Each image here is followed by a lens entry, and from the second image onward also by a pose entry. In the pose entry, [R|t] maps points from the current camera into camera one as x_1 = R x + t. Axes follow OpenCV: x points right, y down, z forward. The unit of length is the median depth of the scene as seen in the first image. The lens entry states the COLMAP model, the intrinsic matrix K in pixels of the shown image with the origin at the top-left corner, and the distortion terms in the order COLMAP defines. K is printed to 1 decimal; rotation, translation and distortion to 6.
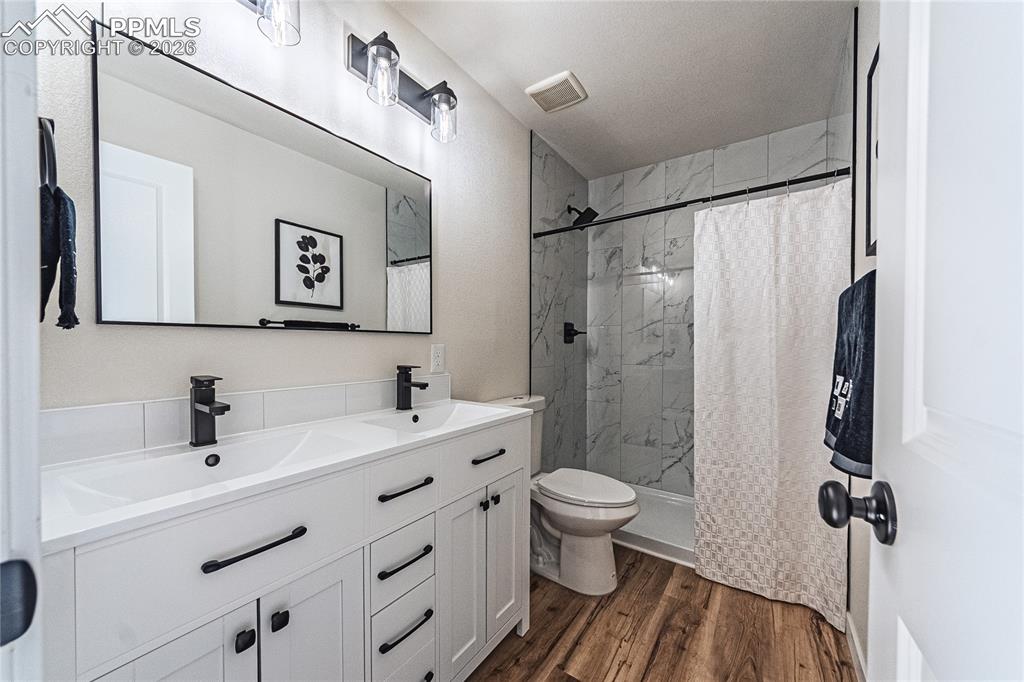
lens RADIAL K [[367.9, 0, 512.1], [0, 367.9, 350.8], [0, 0, 1]] dist [0.000278, -0.000027]
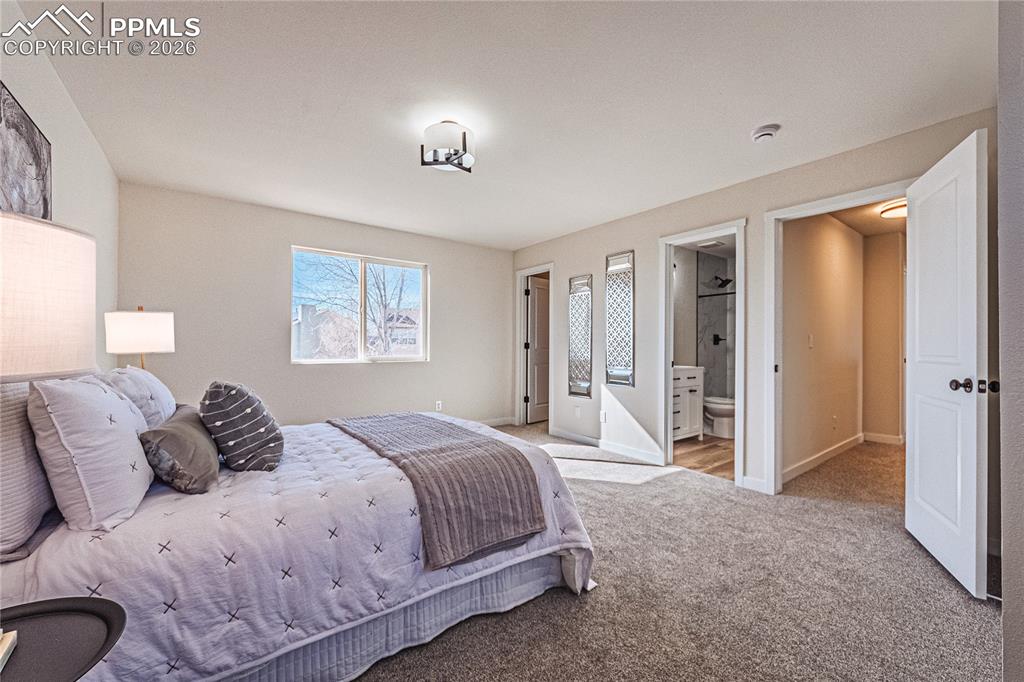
lens RADIAL K [[385.4, 0, 510.7], [0, 385.4, 346.0], [0, 0, 1]] dist [-0.000054, -0.000014]
pose [[0.946131, 0.000022, -0.323784, -0.264921], [-0.005883, 0.999836, -0.017123, 0.032714], [0.323731, 0.018105, 0.945976, -1.581089]]
